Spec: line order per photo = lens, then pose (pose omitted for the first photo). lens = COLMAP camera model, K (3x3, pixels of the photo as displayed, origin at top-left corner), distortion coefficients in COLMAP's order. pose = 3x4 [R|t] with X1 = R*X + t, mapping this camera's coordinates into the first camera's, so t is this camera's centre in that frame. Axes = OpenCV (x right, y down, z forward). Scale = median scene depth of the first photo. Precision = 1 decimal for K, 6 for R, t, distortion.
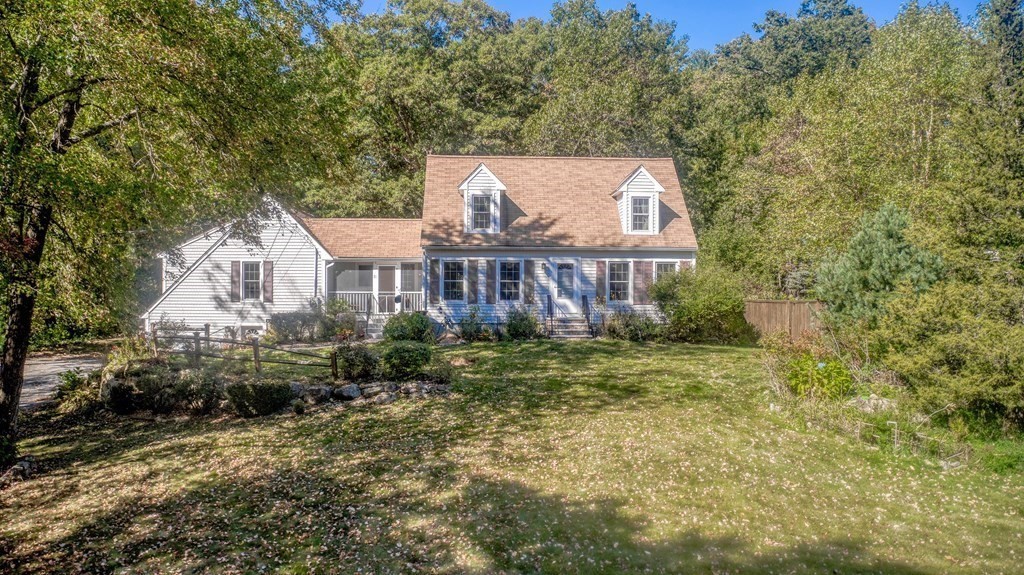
lens RADIAL K [[796.2, 0, 512.0], [0, 796.2, 287.5], [0, 0, 1]] dist [-0.097705, -0.001221]
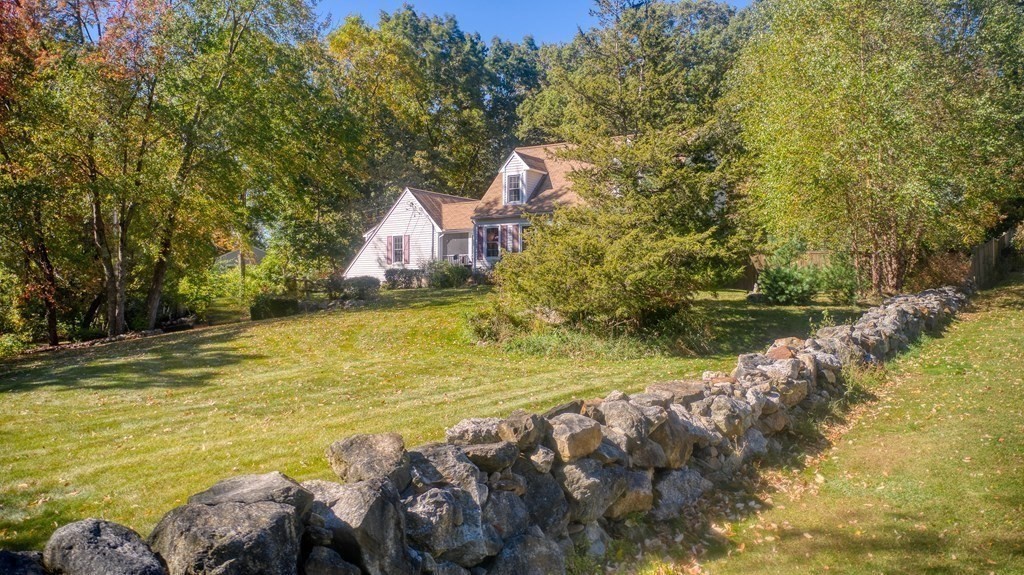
lens RADIAL K [[796.2, 0, 512.0], [0, 796.2, 287.5], [0, 0, 1]] dist [-0.097705, -0.001221]
pose [[0.801594, -0.006402, -0.597835, 0.737756], [0.007351, 0.999973, -0.000852, 0.068283], [0.597824, -0.003712, 0.801619, -0.045676]]
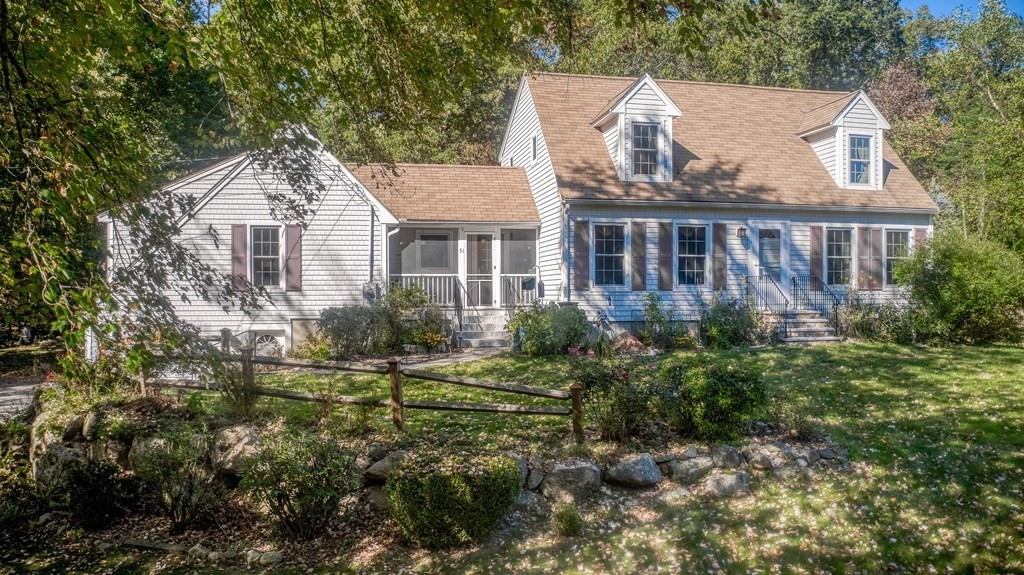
lens RADIAL K [[796.2, 0, 512.0], [0, 796.2, 287.5], [0, 0, 1]] dist [-0.097705, -0.001221]
pose [[0.989354, -0.005606, 0.145420, -0.240112], [0.005067, 0.999979, 0.004078, 0.014490], [-0.145439, -0.003298, 0.989362, 0.379343]]
